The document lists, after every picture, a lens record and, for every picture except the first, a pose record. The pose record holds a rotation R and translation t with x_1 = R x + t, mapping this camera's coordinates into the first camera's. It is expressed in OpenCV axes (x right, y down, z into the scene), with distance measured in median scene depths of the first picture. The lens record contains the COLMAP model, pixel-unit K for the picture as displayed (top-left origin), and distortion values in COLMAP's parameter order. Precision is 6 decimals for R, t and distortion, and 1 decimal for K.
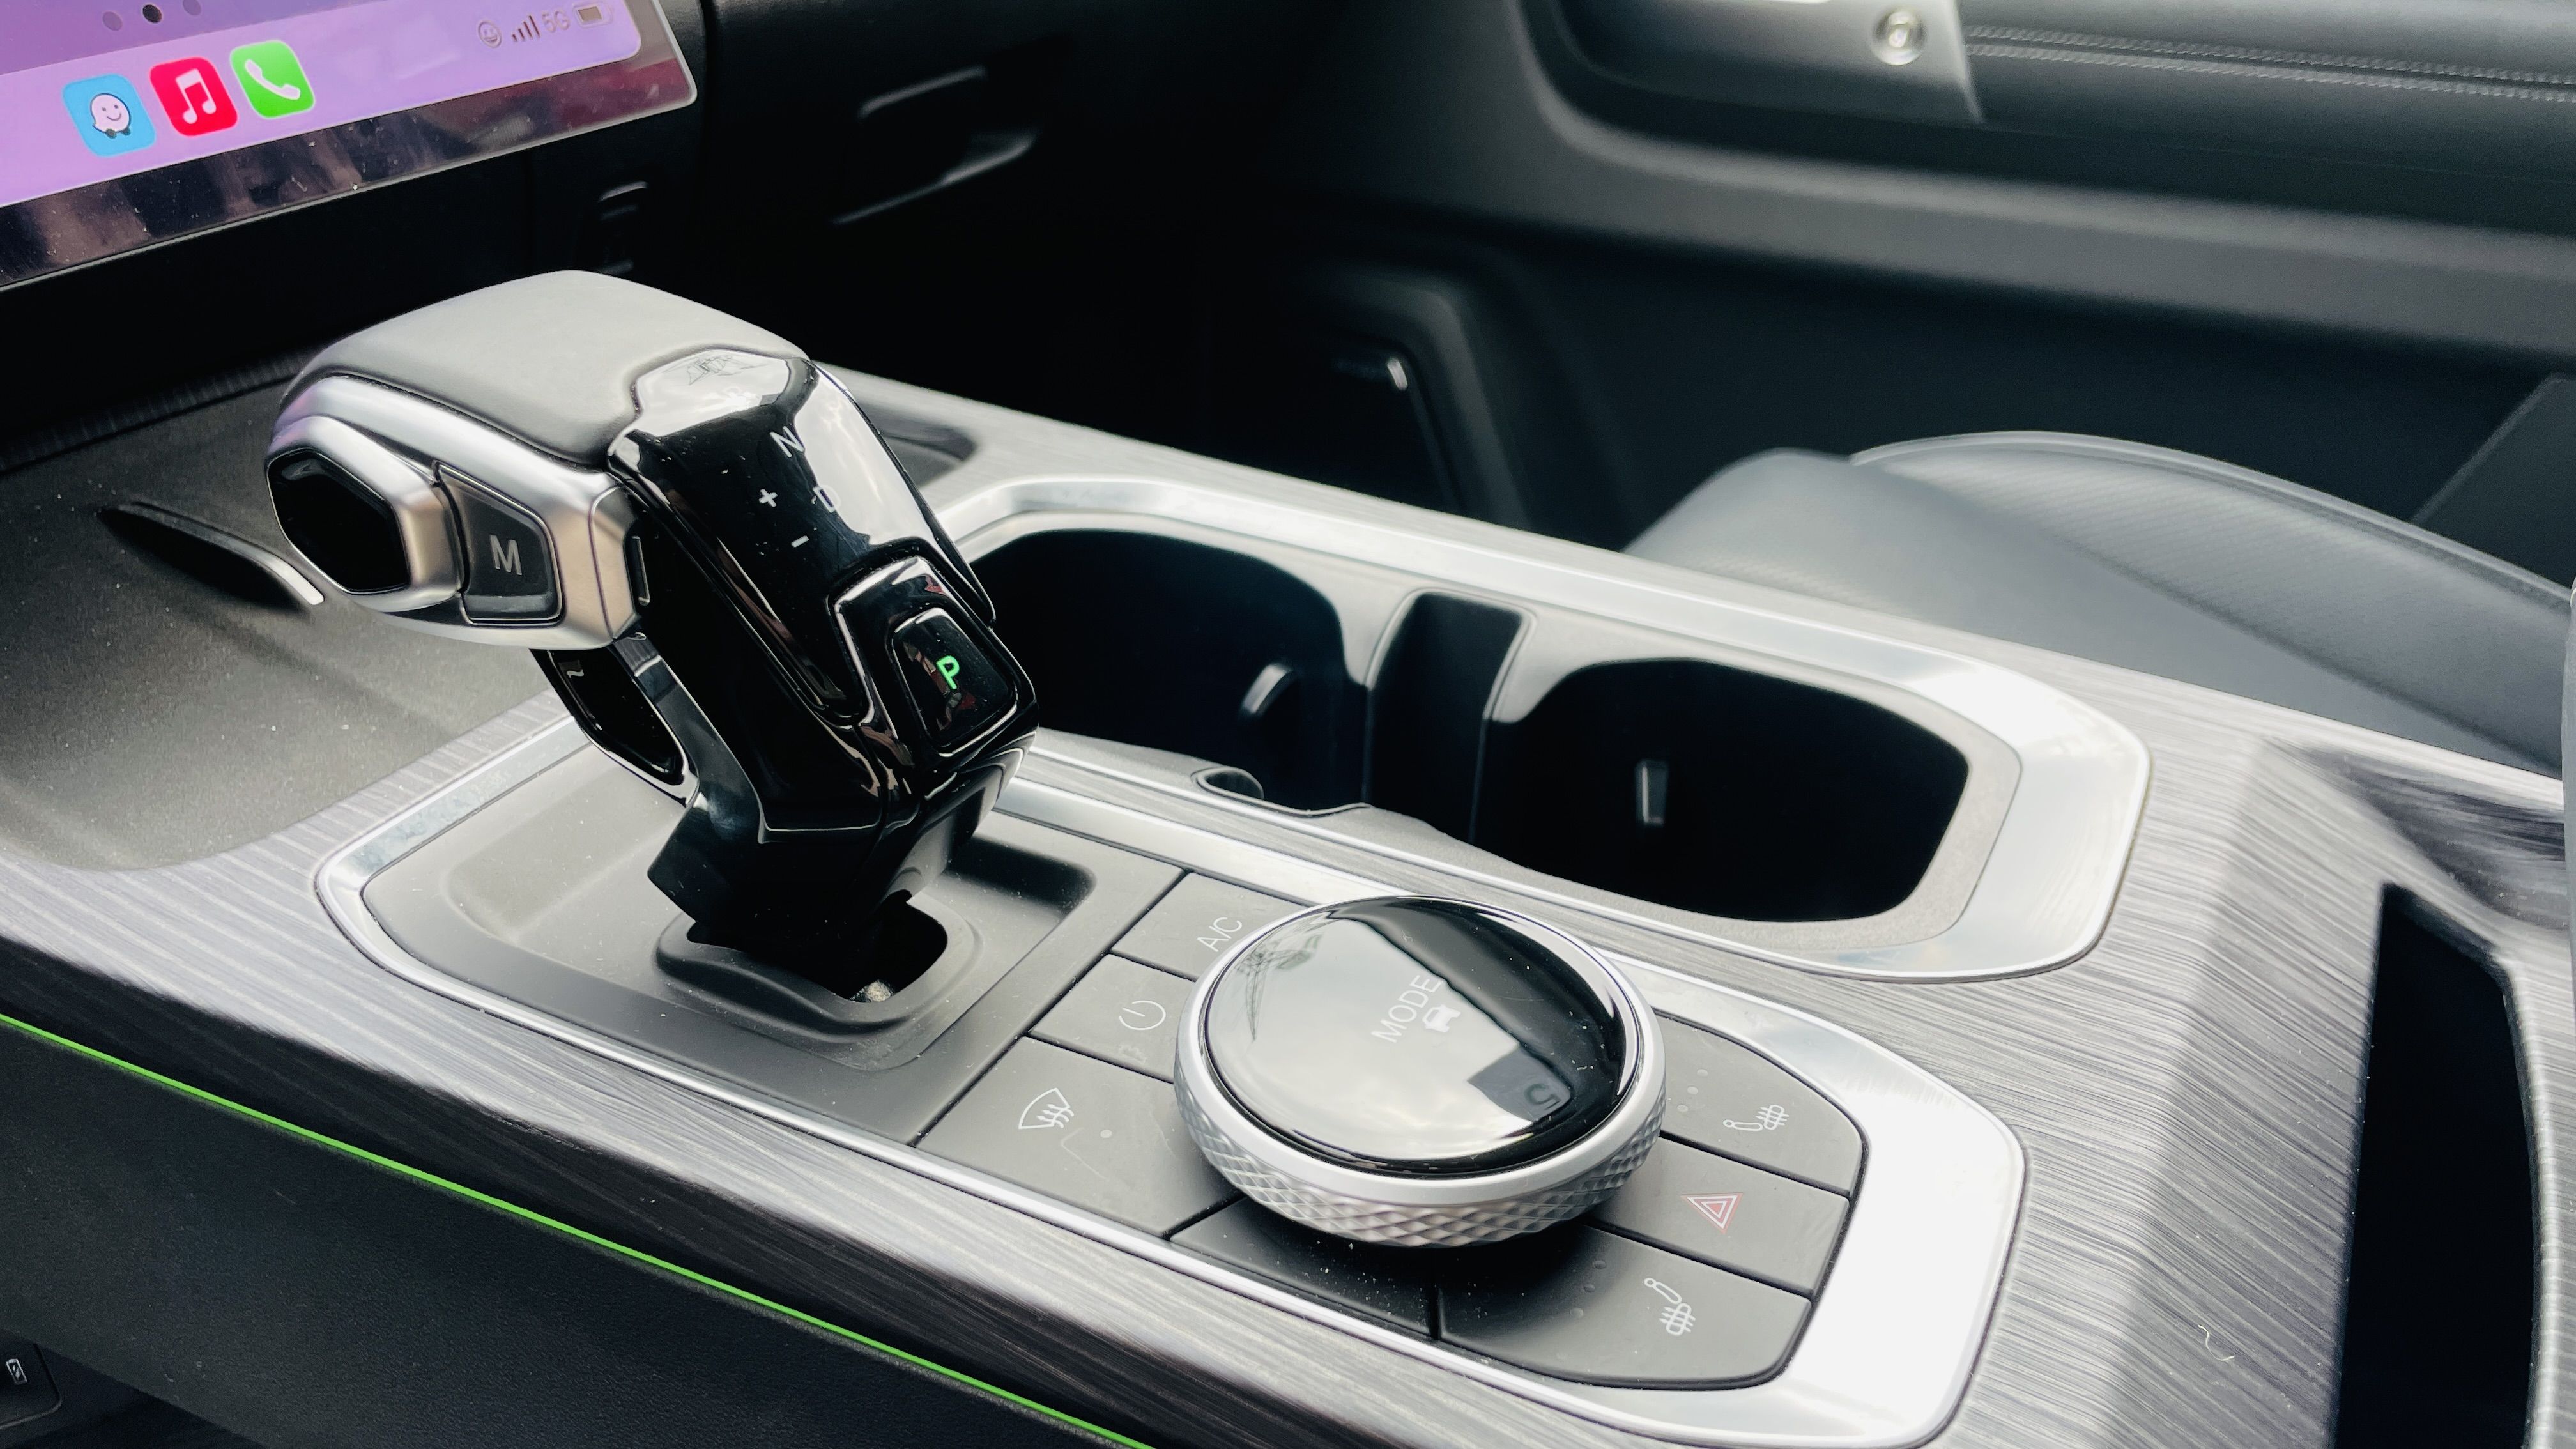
lens RADIAL K [[2046.4, 0, 1288.0], [0, 2046.4, 724.5], [0, 0, 1]] dist [0.032110, -0.000701]
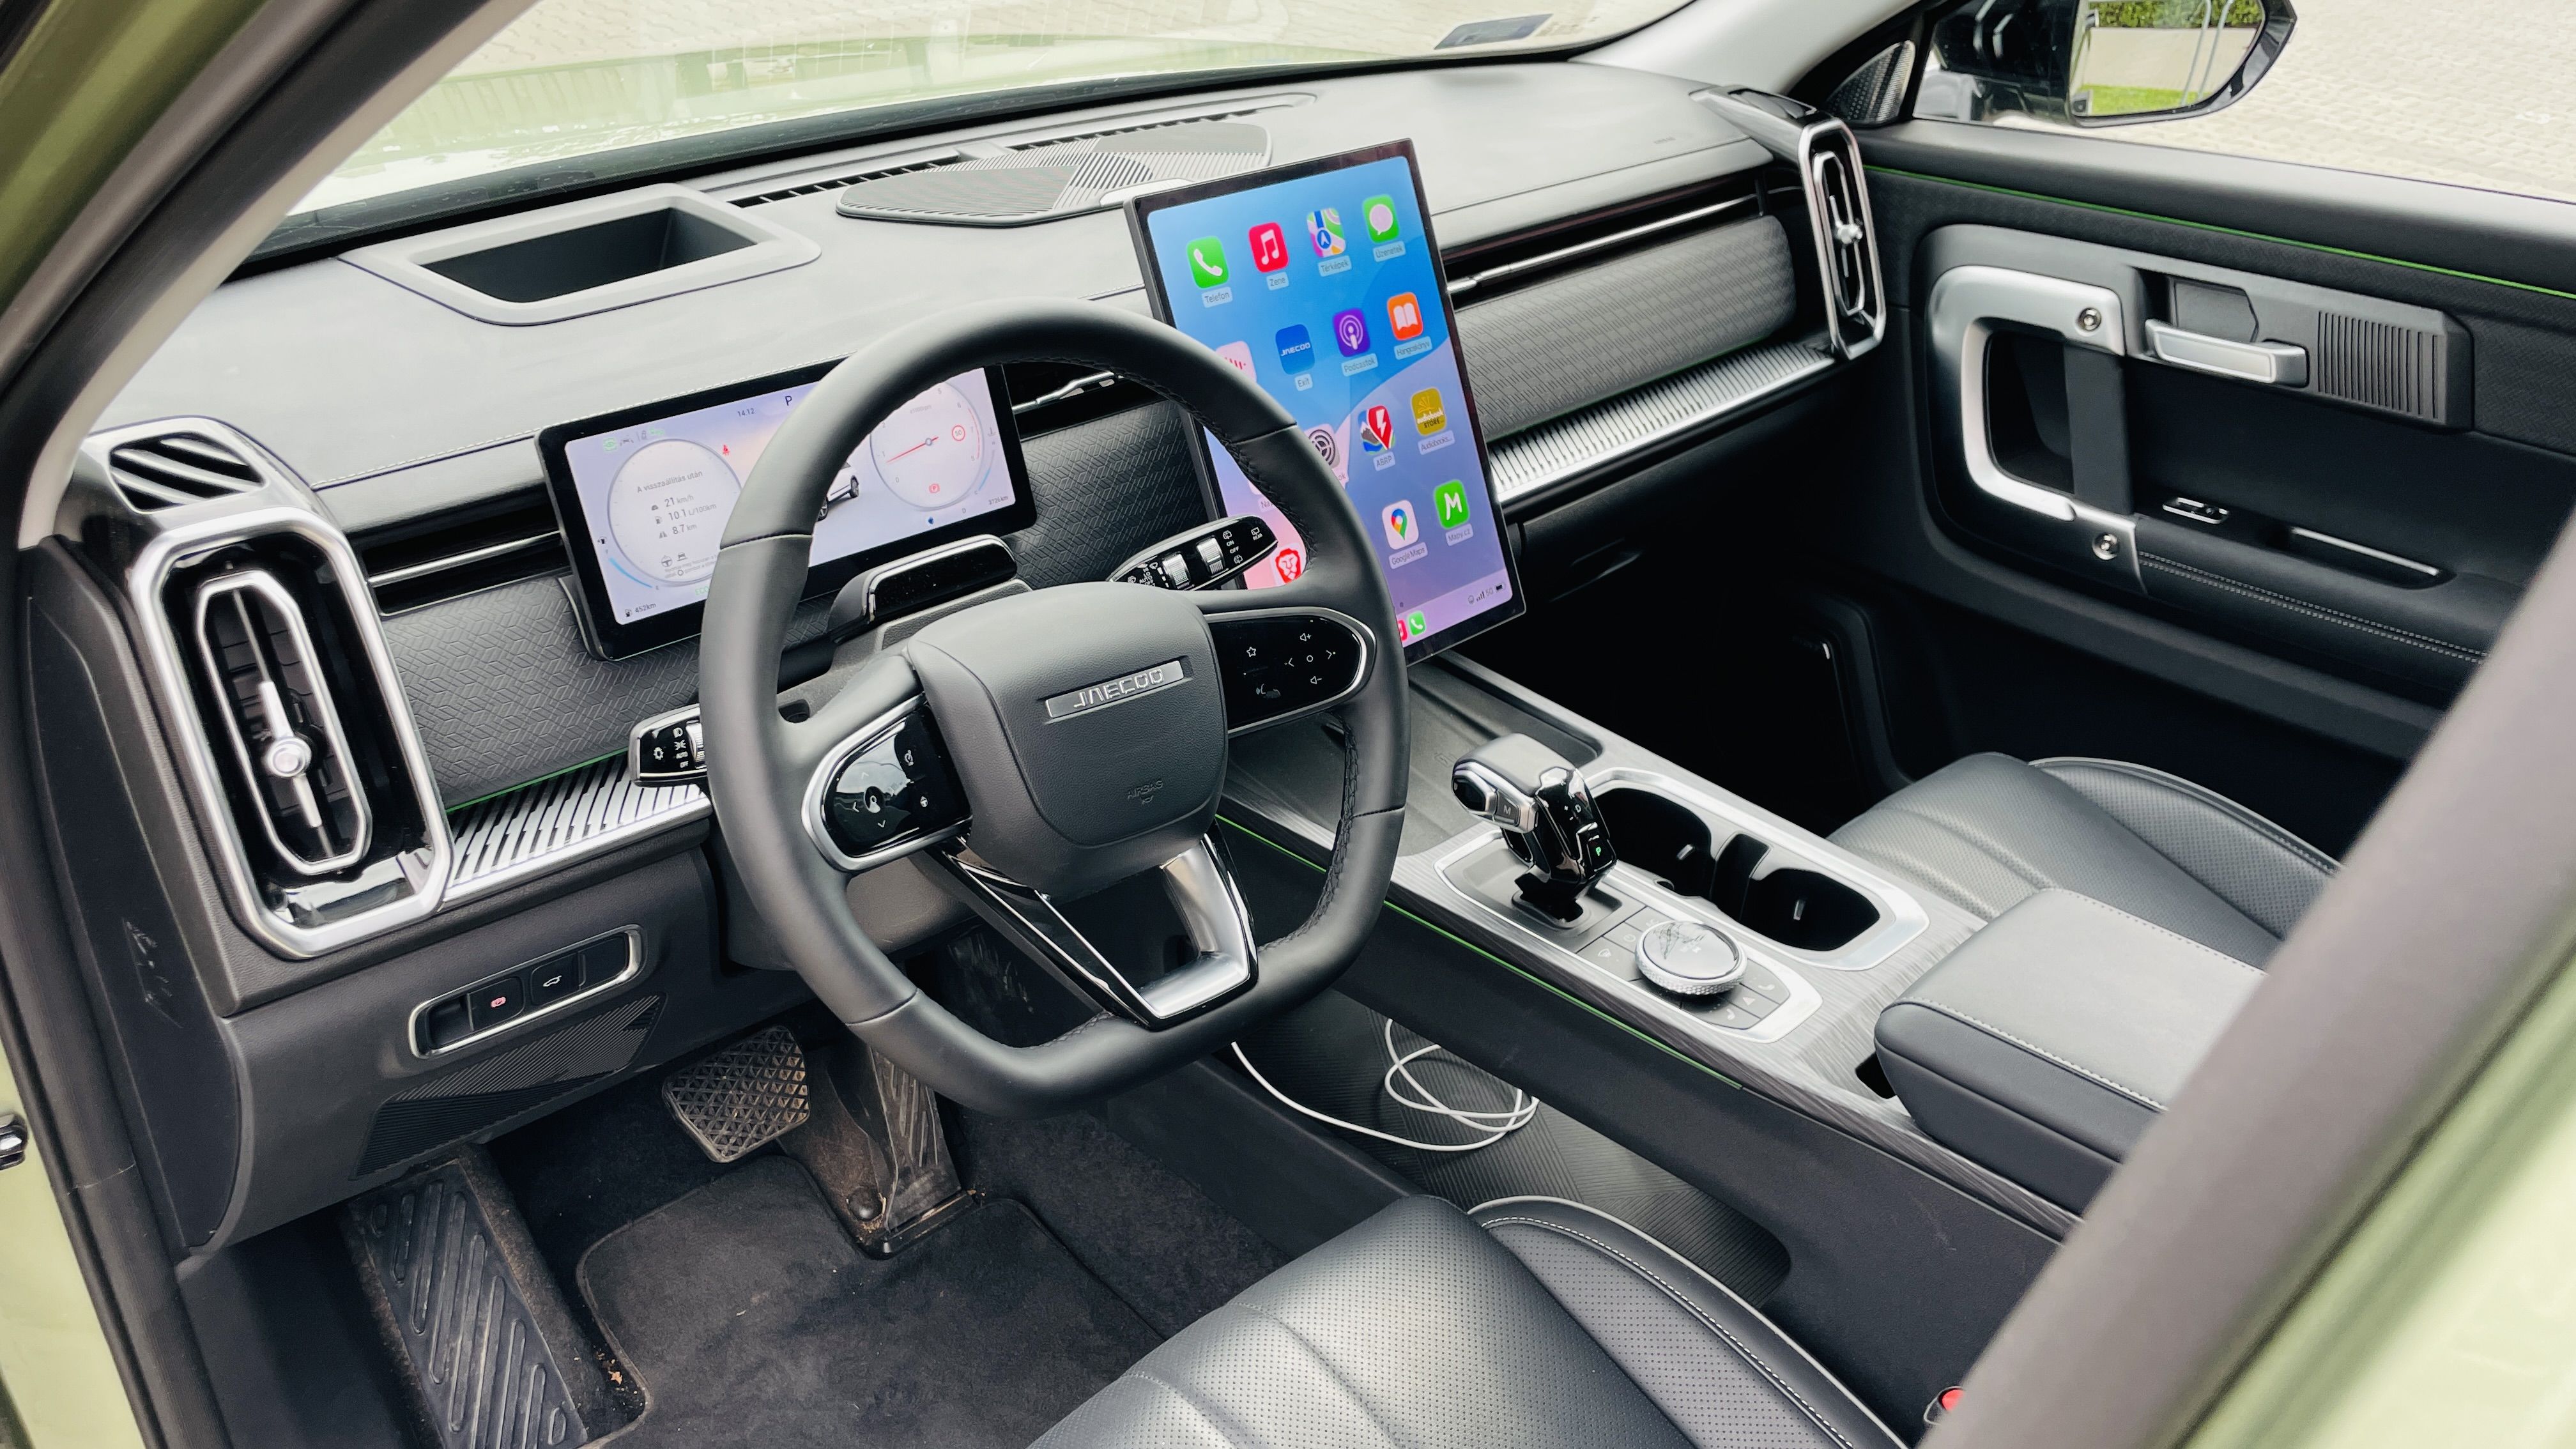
lens RADIAL K [[2046.4, 0, 1288.0], [0, 2046.4, 724.5], [0, 0, 1]] dist [0.032110, -0.000701]
pose [[0.954937, 0.163914, -0.247443, 0.207790], [-0.164915, 0.986164, 0.016821, -0.222891], [0.246777, 0.024744, 0.968756, -2.960177]]
